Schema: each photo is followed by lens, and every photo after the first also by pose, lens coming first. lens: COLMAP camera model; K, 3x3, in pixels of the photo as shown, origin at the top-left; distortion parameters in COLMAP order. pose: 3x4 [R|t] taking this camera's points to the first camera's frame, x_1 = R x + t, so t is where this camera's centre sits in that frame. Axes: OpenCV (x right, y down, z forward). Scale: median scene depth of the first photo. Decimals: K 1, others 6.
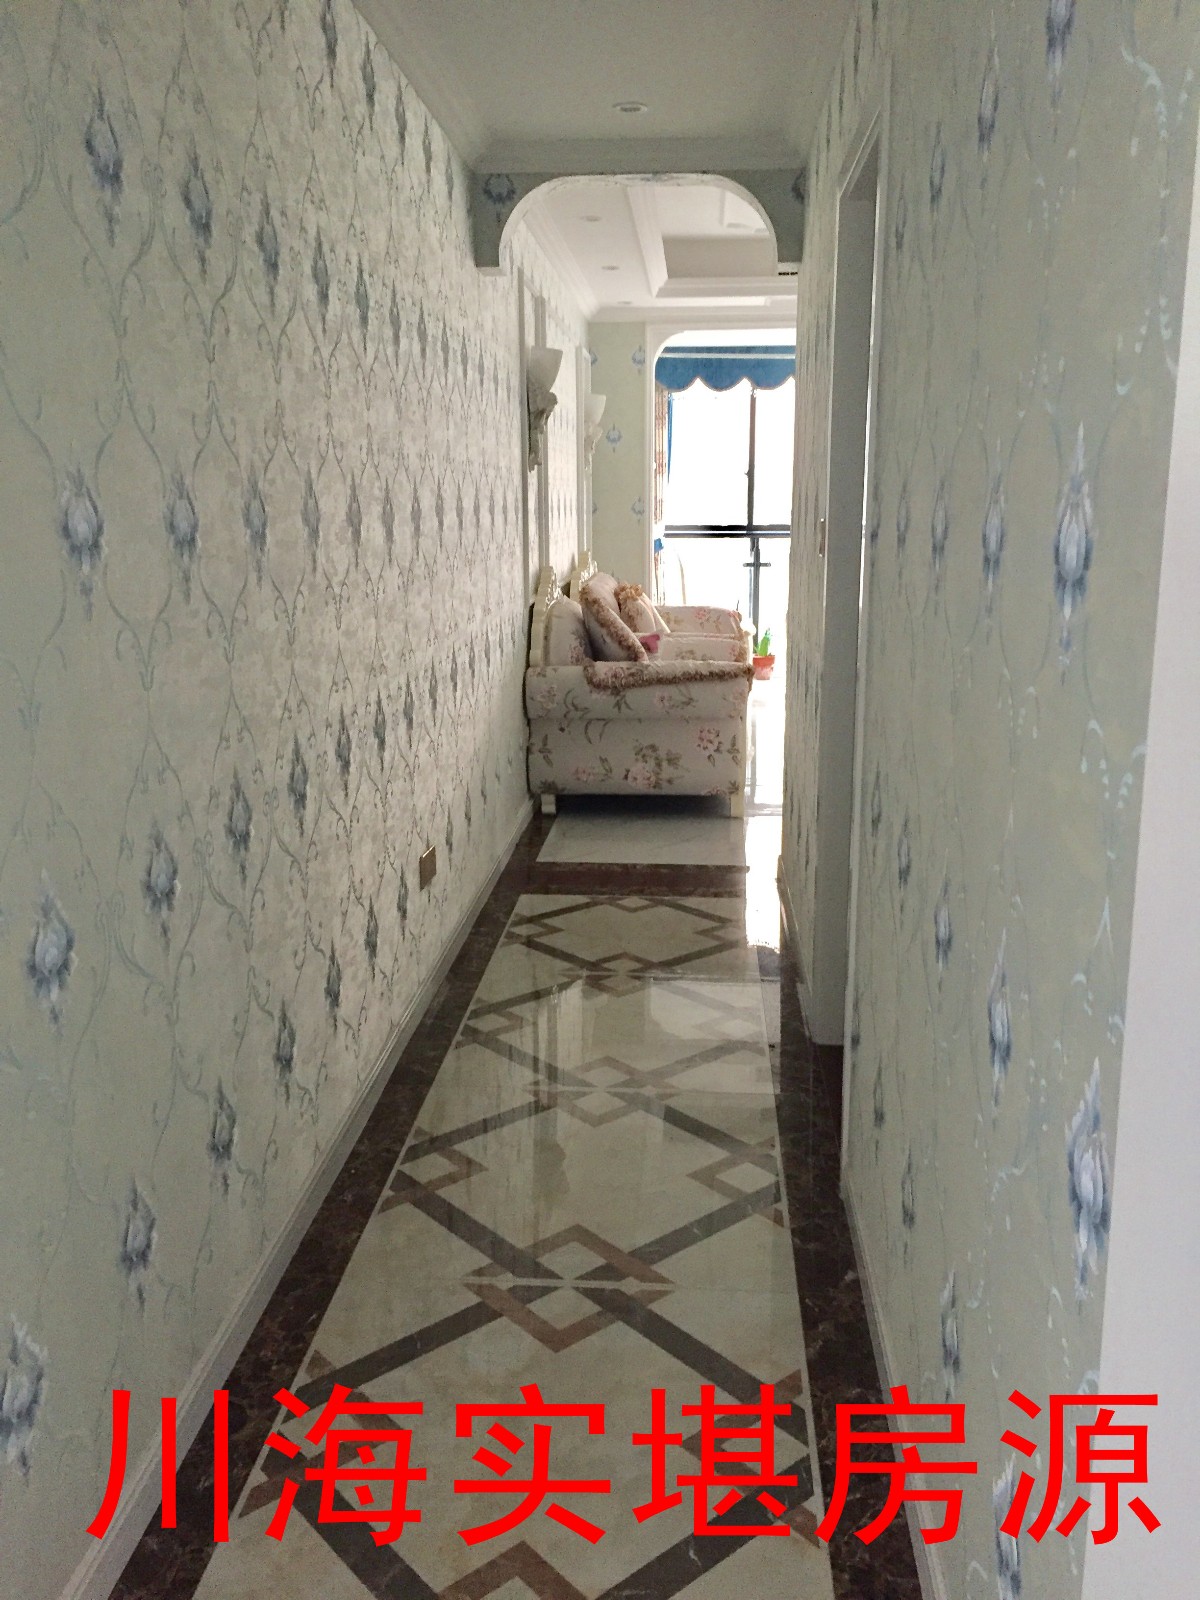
lens RADIAL K [[1358.6, 0, 600.0], [0, 1358.6, 800.0], [0, 0, 1]] dist [0.078451, -0.102521]
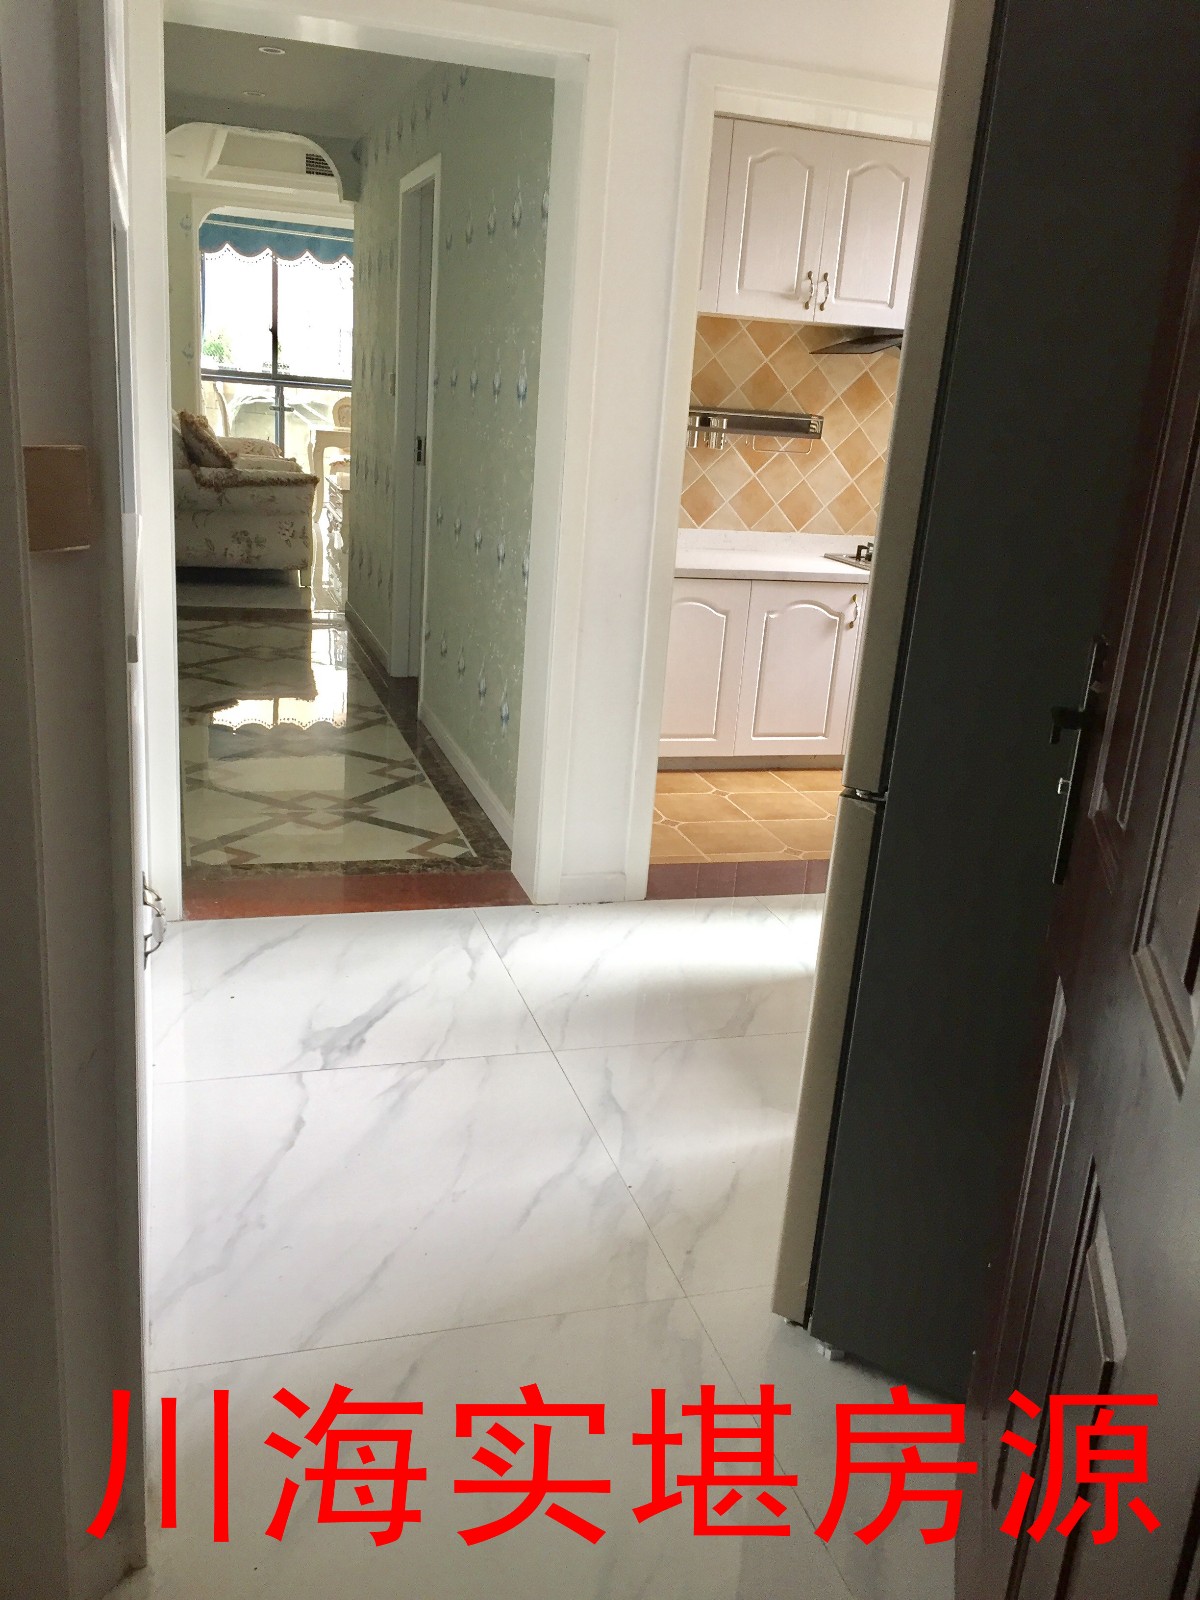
lens RADIAL K [[1358.6, 0, 600.0], [0, 1358.6, 800.0], [0, 0, 1]] dist [0.078451, -0.102521]
pose [[0.928418, -0.038015, 0.369588, -0.151581], [0.002825, 0.995445, 0.095292, 0.101255], [-0.371527, -0.087427, 0.924297, -0.452834]]
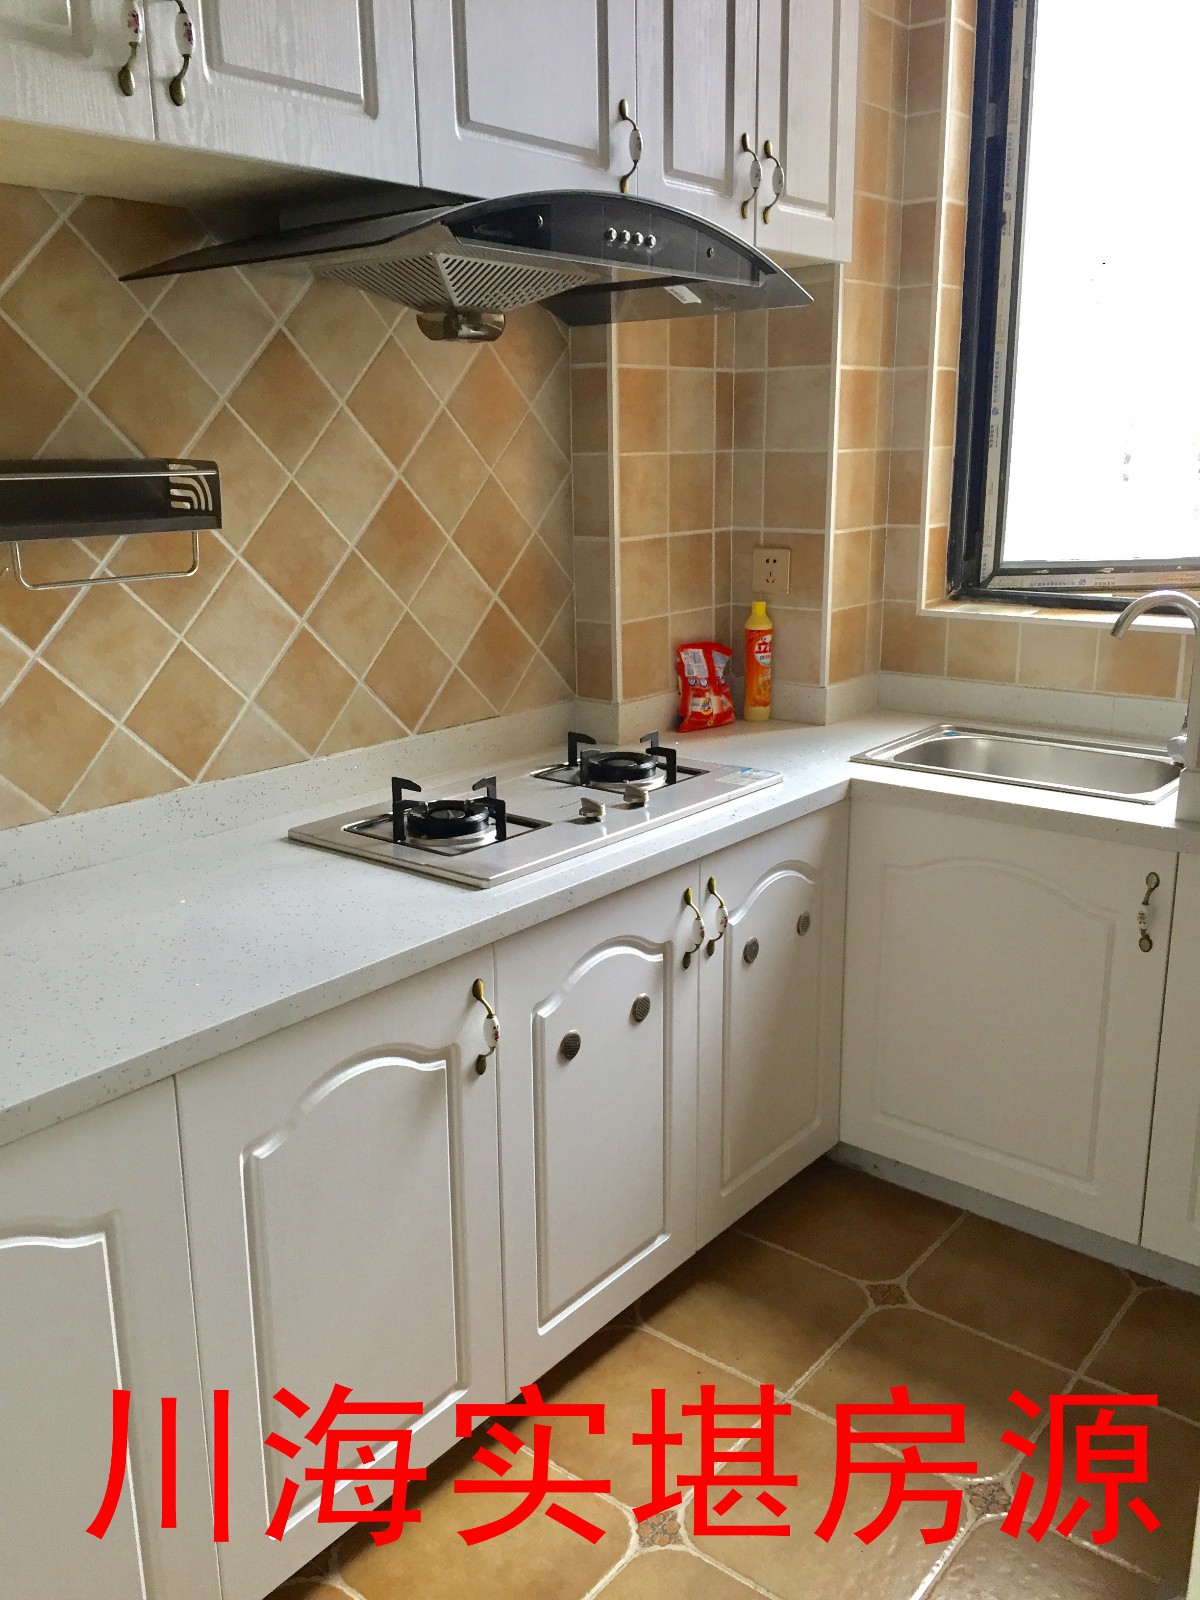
lens RADIAL K [[1358.6, 0, 600.0], [0, 1358.6, 800.0], [0, 0, 1]] dist [0.078451, -0.102521]
pose [[0.569112, -0.211664, 0.794550, 0.117646], [0.185292, 0.974459, 0.126871, -0.013058], [-0.801111, 0.075020, 0.593796, 0.101559]]
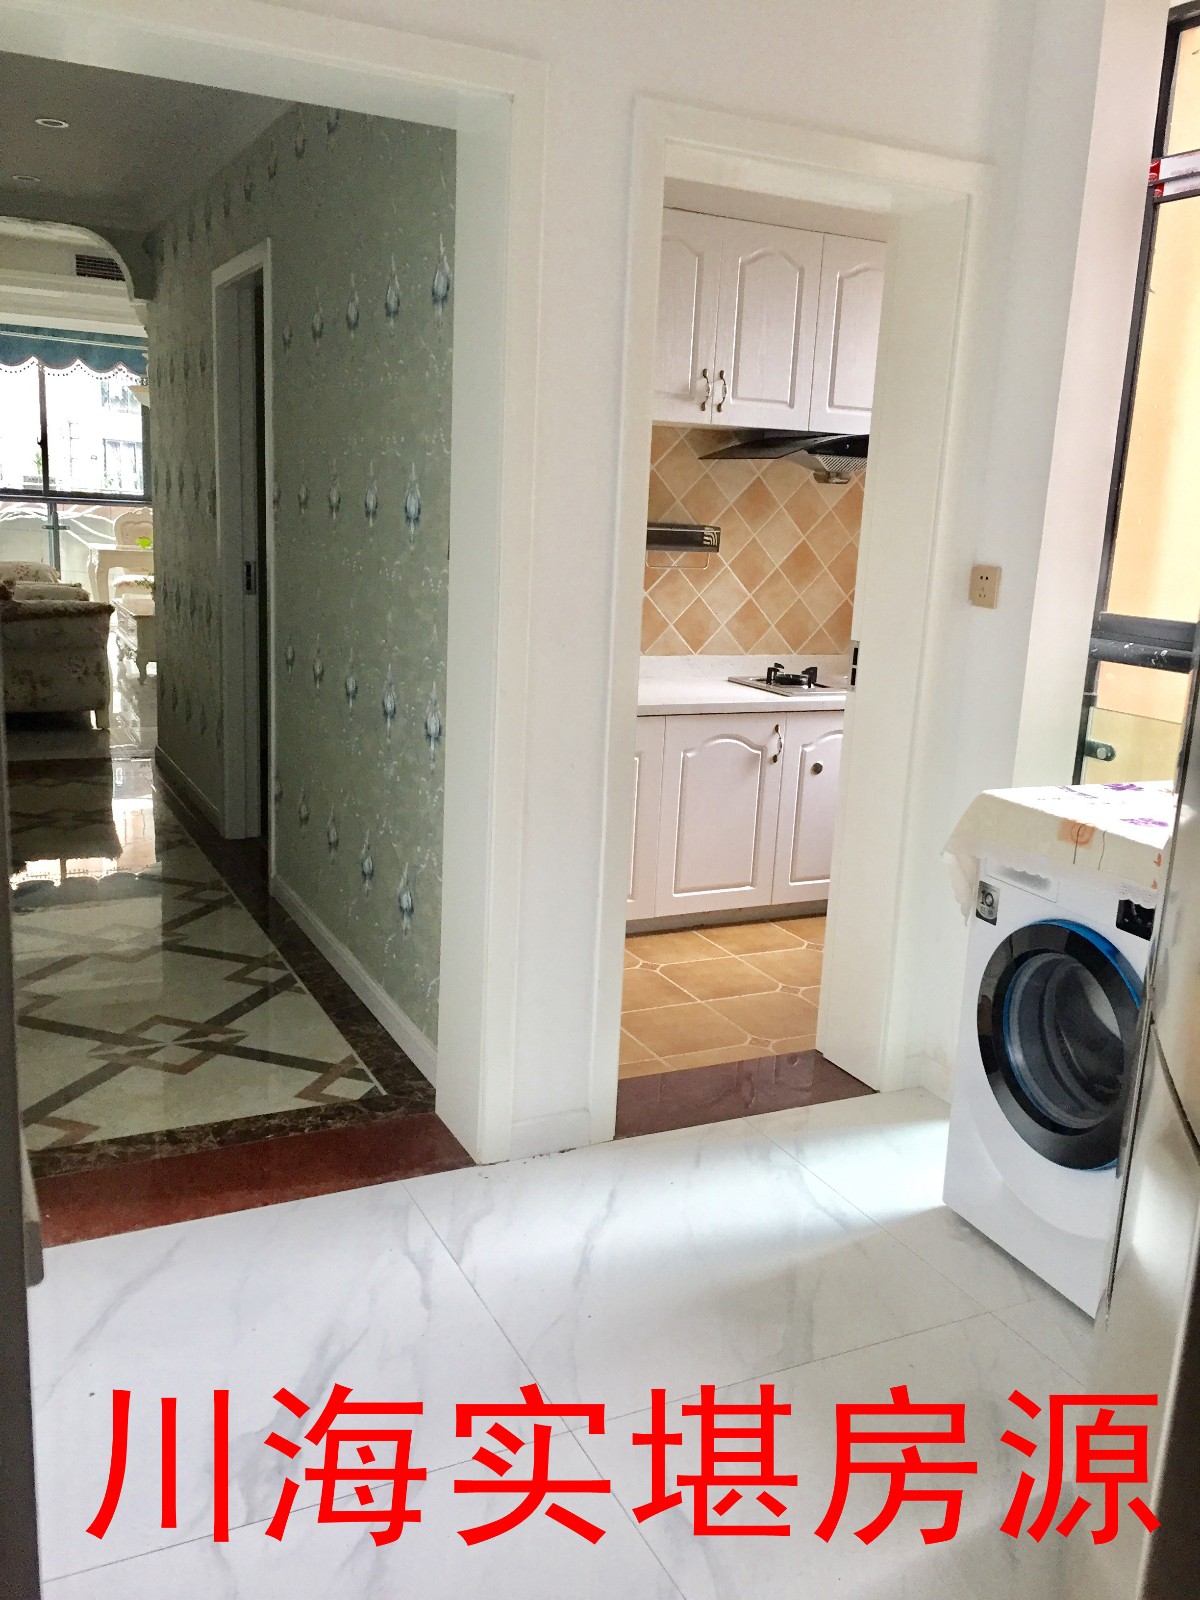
lens RADIAL K [[1358.6, 0, 600.0], [0, 1358.6, 800.0], [0, 0, 1]] dist [0.078451, -0.102521]
pose [[0.859375, -0.066428, 0.507012, -0.150349], [0.059091, 0.997784, 0.030569, 0.067492], [-0.507920, 0.003689, 0.861397, -0.307575]]
